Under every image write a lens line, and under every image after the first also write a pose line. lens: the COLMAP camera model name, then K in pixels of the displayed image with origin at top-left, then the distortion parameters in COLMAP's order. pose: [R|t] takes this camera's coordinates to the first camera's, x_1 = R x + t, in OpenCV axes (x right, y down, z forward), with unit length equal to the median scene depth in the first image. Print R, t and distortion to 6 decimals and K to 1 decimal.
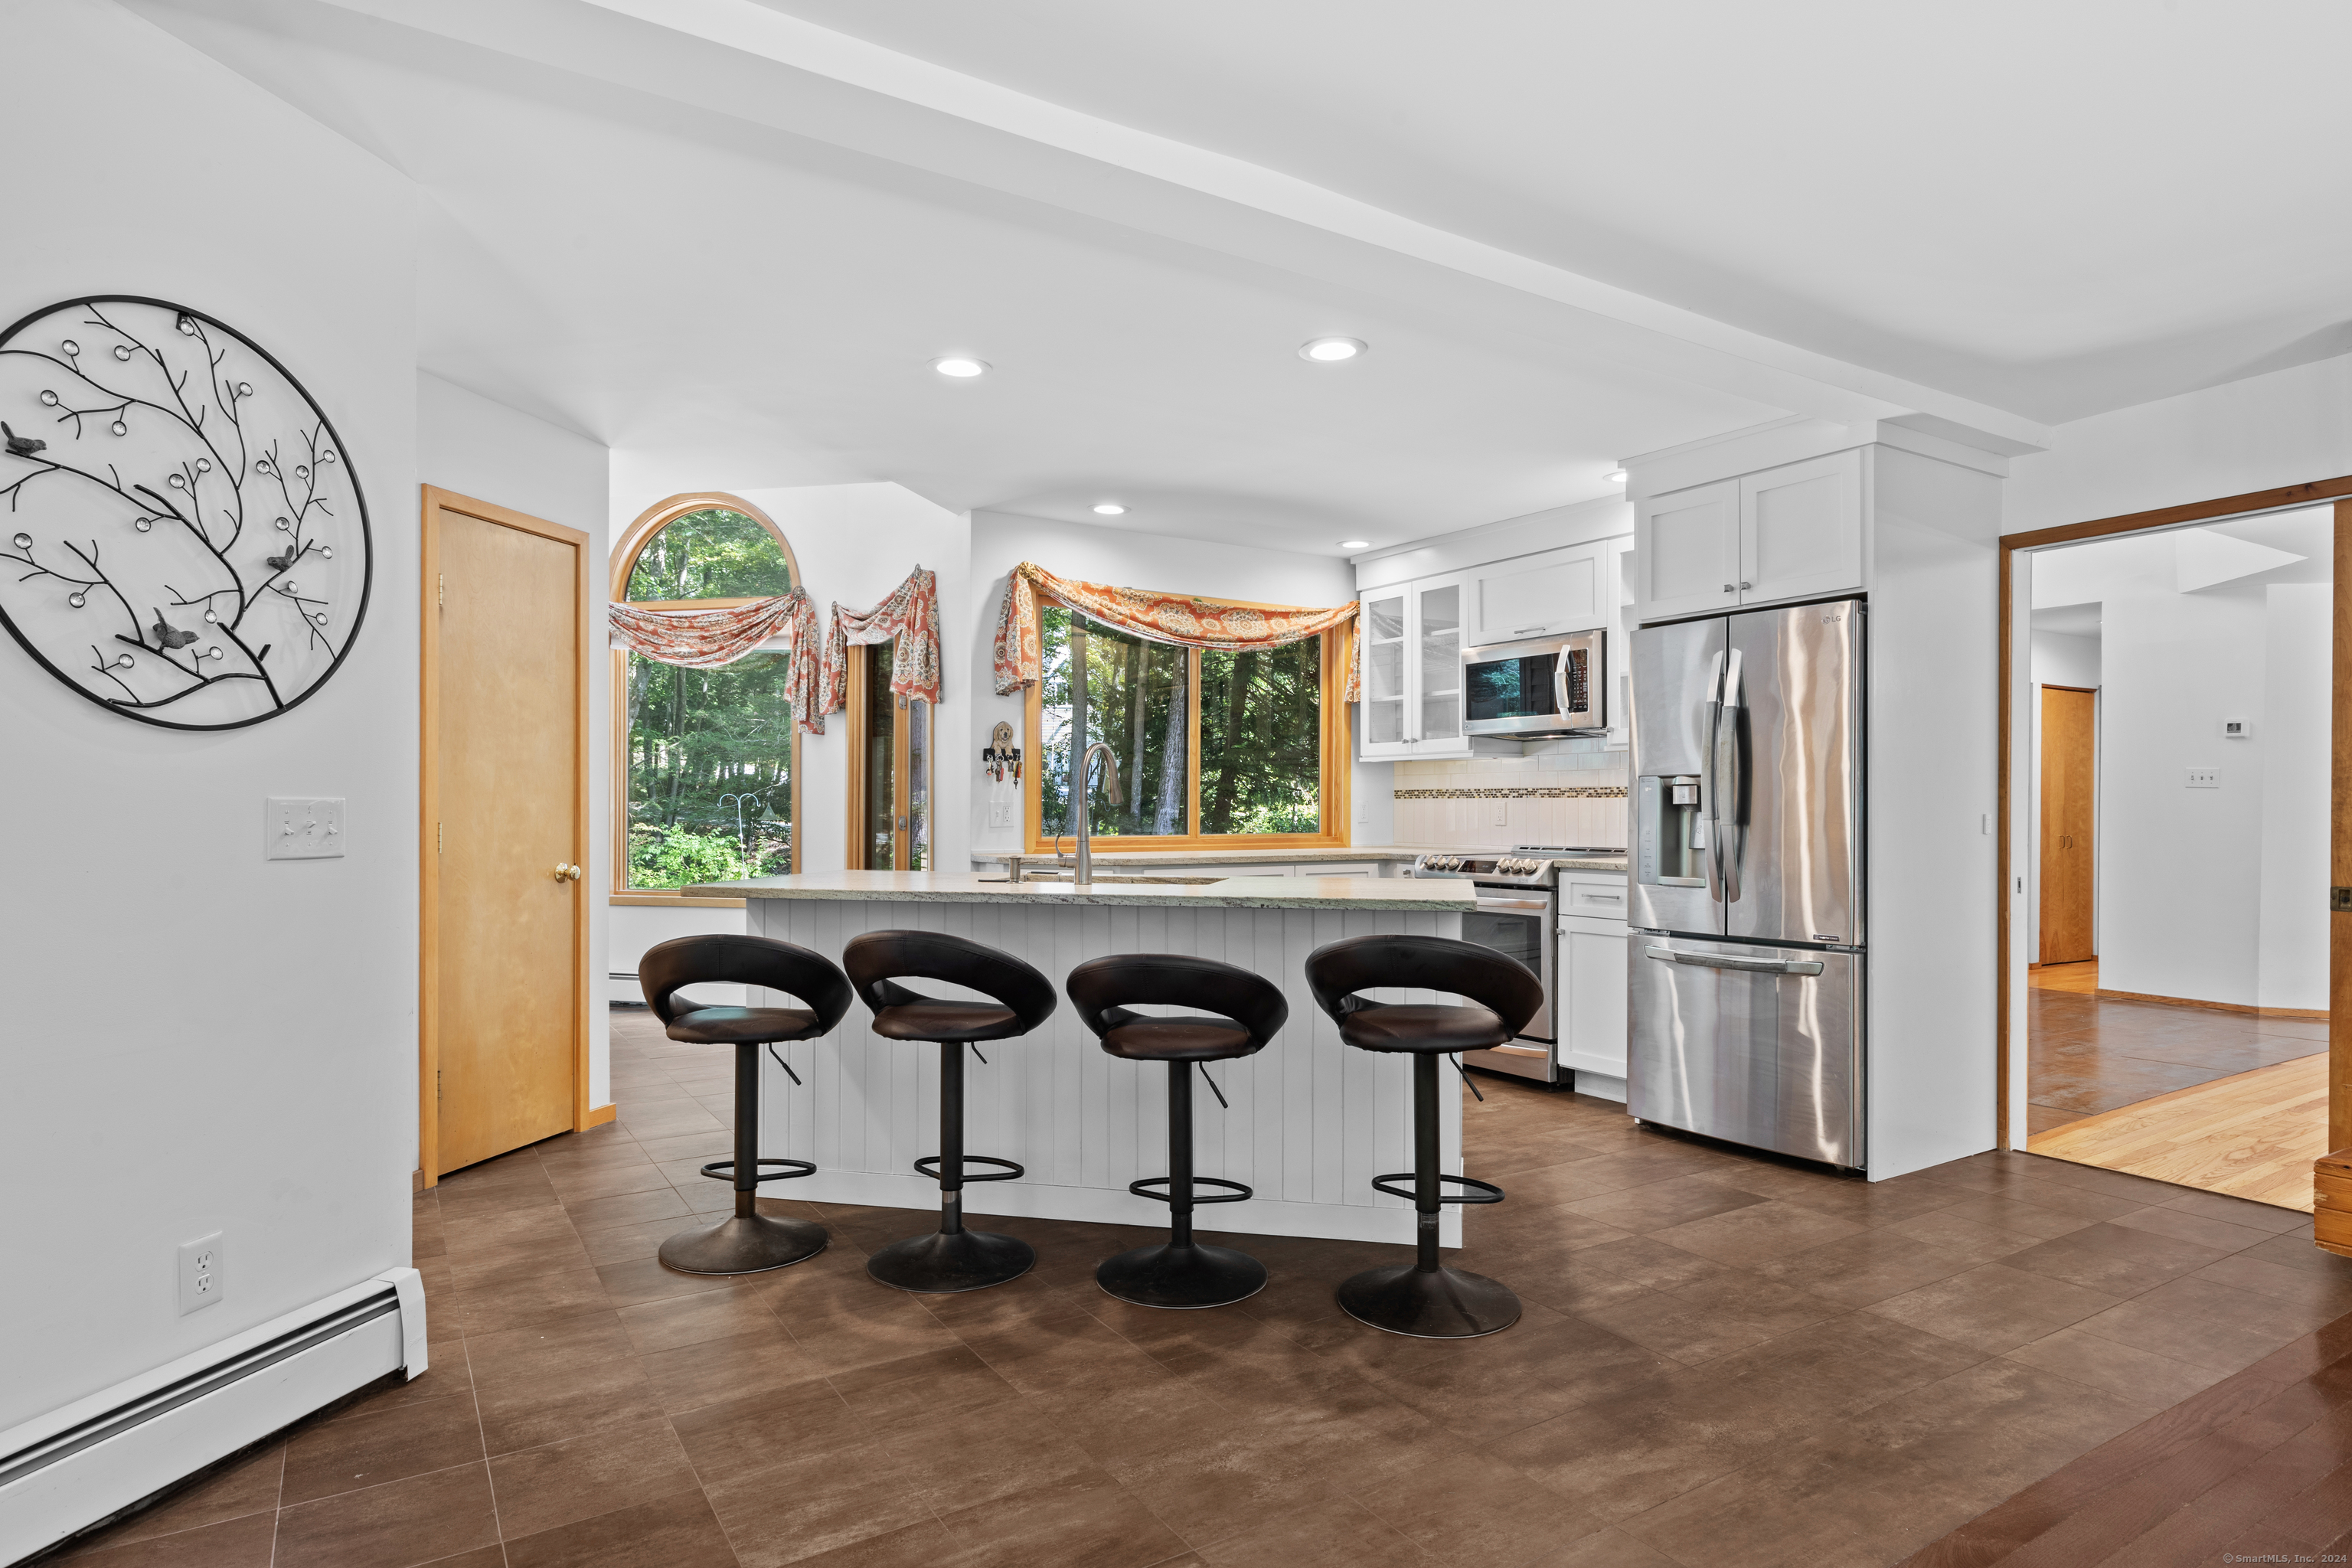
lens RADIAL K [[1296.5, 0, 1178.3], [0, 1296.5, 806.9], [0, 0, 1]] dist [0.002706, 0.000231]
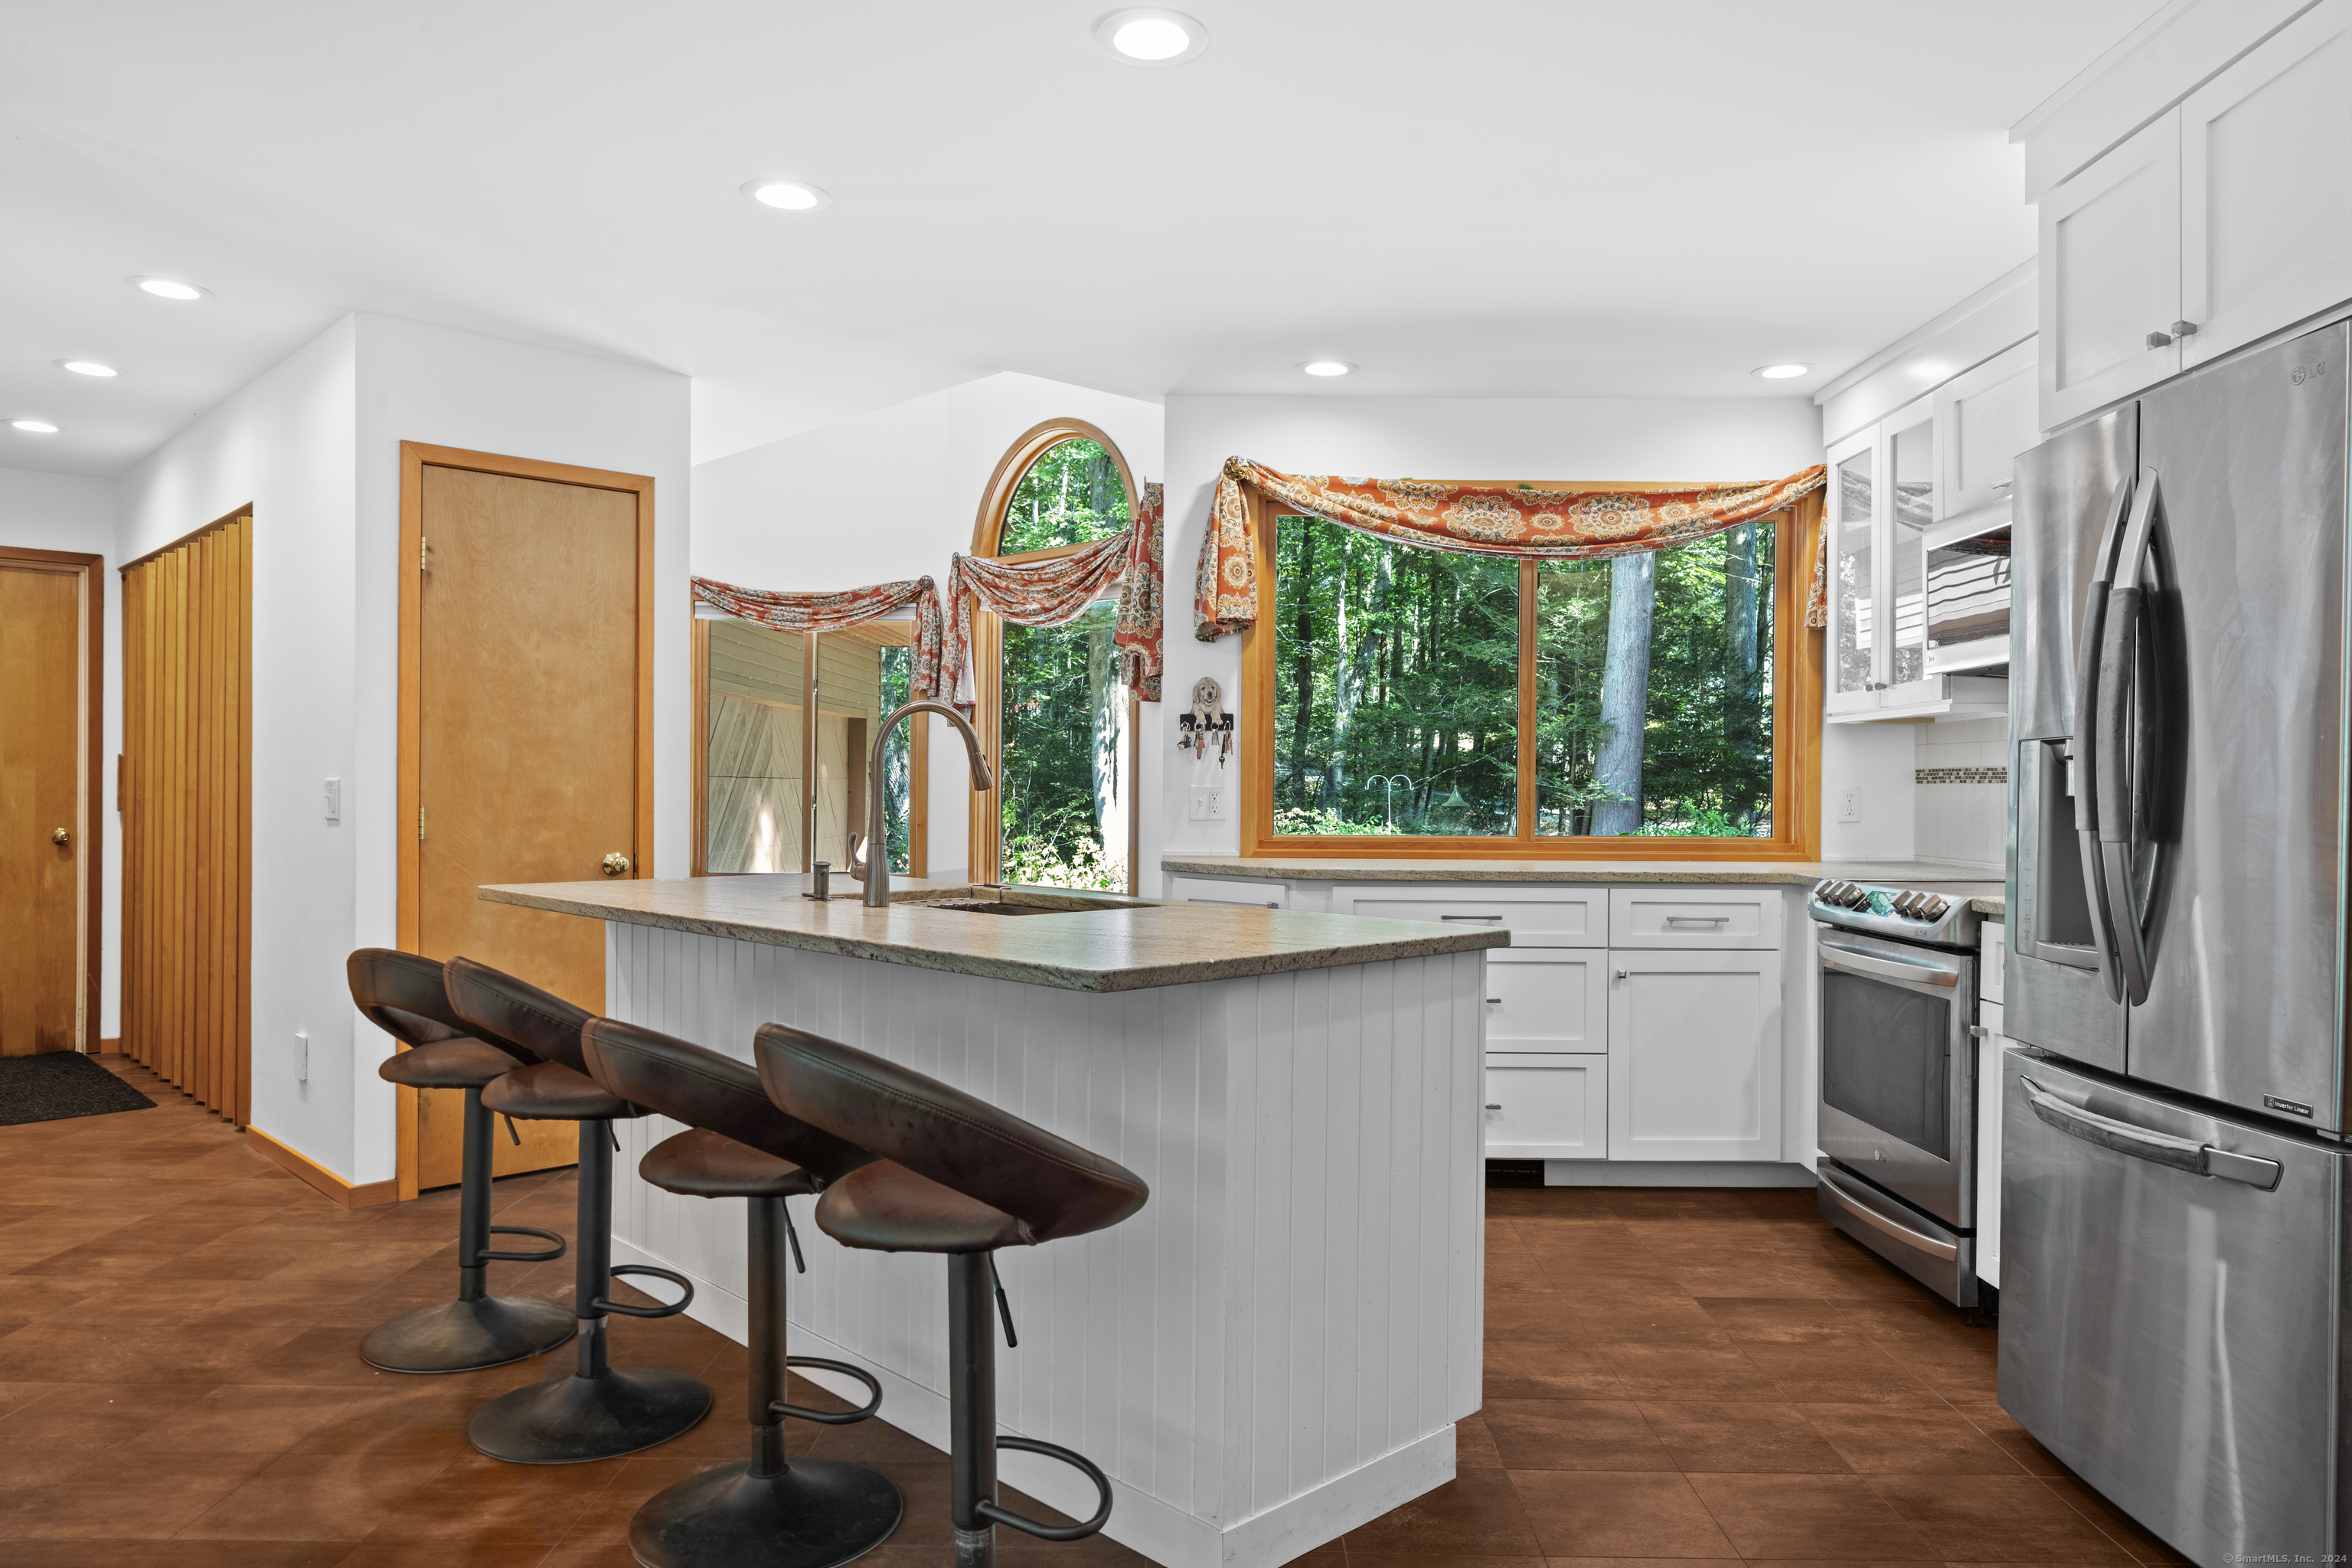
lens RADIAL K [[1536.2, 0, 1188.5], [0, 1536.2, 790.6], [0, 0, 1]] dist [-0.000275, -0.001520]
pose [[0.840548, 0.005652, -0.541708, 0.362879], [-0.005659, 0.999983, 0.001653, -0.002984], [0.541707, 0.001676, 0.840565, 0.285642]]
